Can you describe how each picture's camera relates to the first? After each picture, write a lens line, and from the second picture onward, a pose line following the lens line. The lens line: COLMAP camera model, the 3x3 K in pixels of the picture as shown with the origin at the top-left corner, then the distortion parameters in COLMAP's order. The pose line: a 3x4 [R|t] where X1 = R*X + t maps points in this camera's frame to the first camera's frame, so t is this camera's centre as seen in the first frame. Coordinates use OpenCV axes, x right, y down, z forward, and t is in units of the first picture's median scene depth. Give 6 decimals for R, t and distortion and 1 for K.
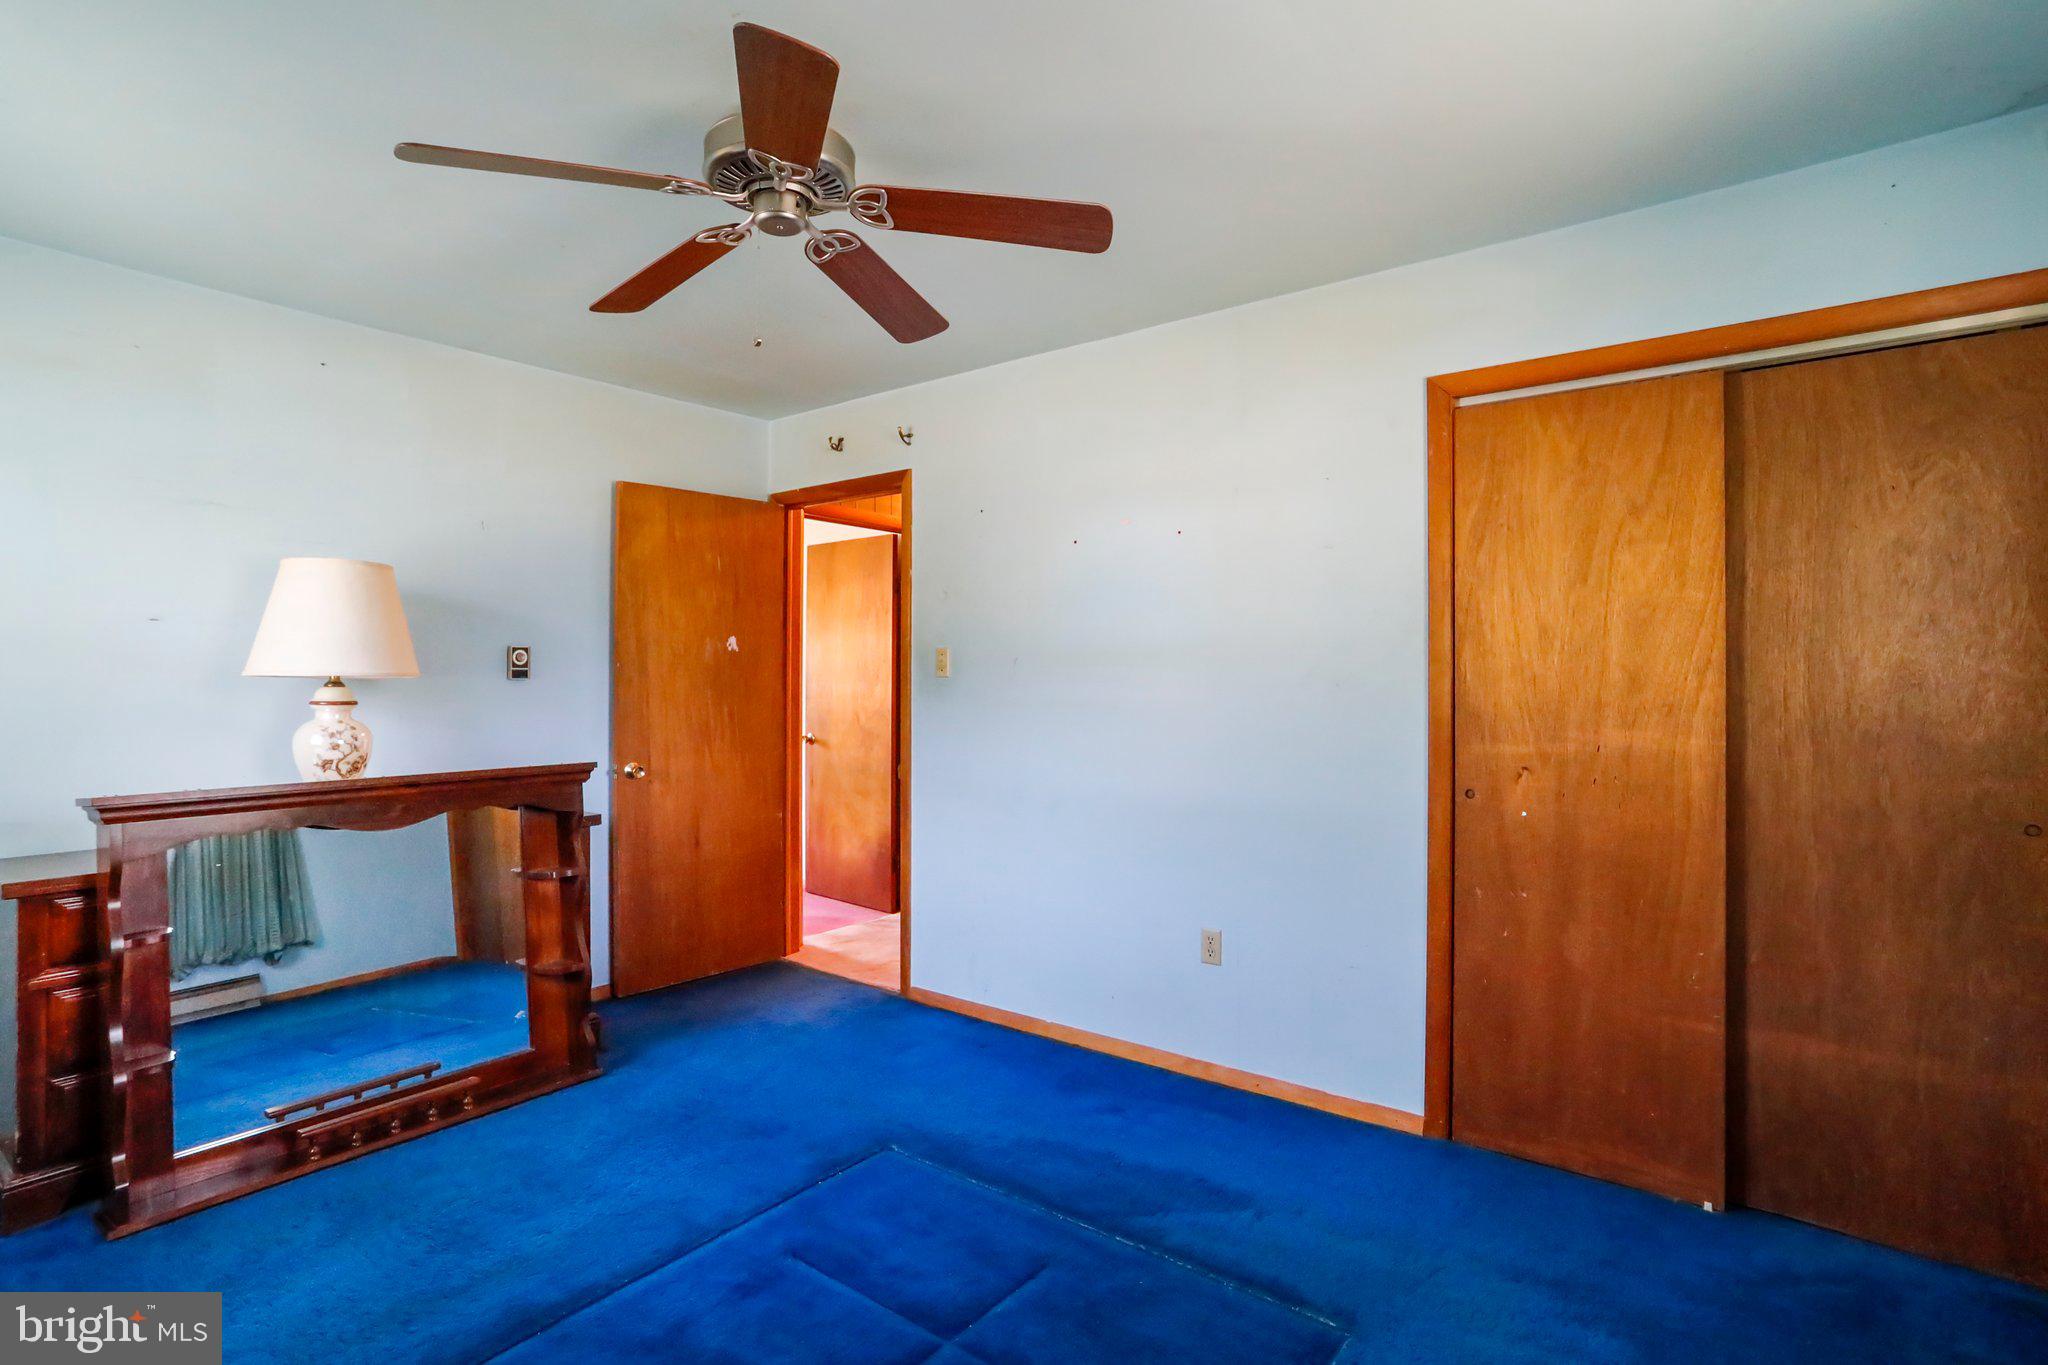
lens RADIAL K [[993.9, 0, 1021.3], [0, 993.9, 662.9], [0, 0, 1]] dist [-0.031243, 0.001075]
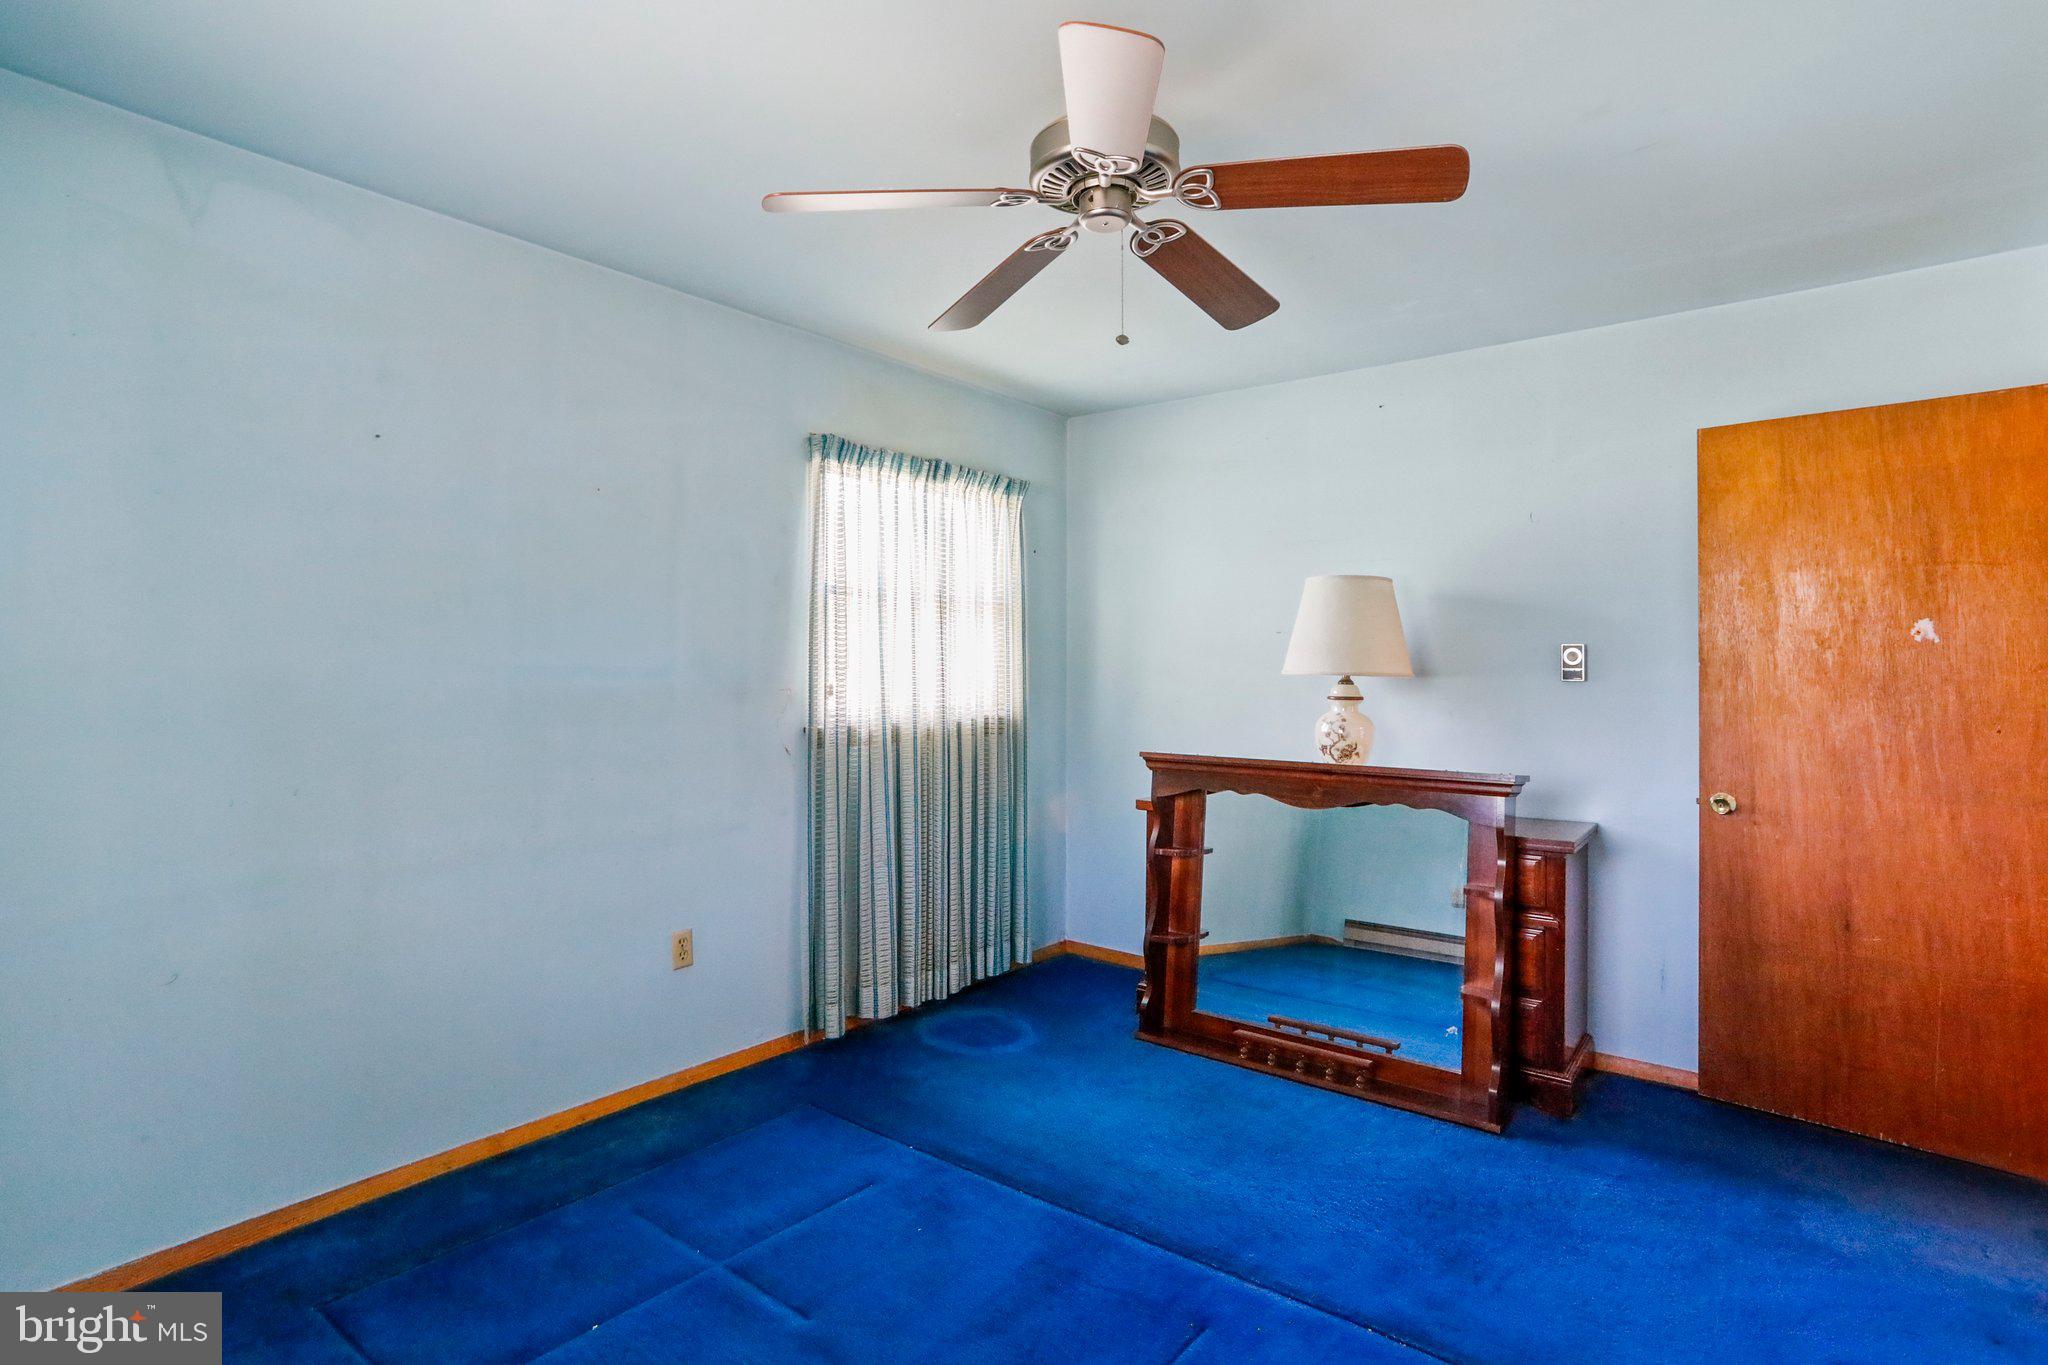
lens RADIAL K [[993.9, 0, 1021.3], [0, 993.9, 662.9], [0, 0, 1]] dist [-0.031243, 0.001075]
pose [[-0.012757, -0.014490, -0.999814, 0.488840], [-0.002567, 0.999892, -0.014458, 0.017114], [0.999915, 0.002382, -0.012793, 0.634264]]
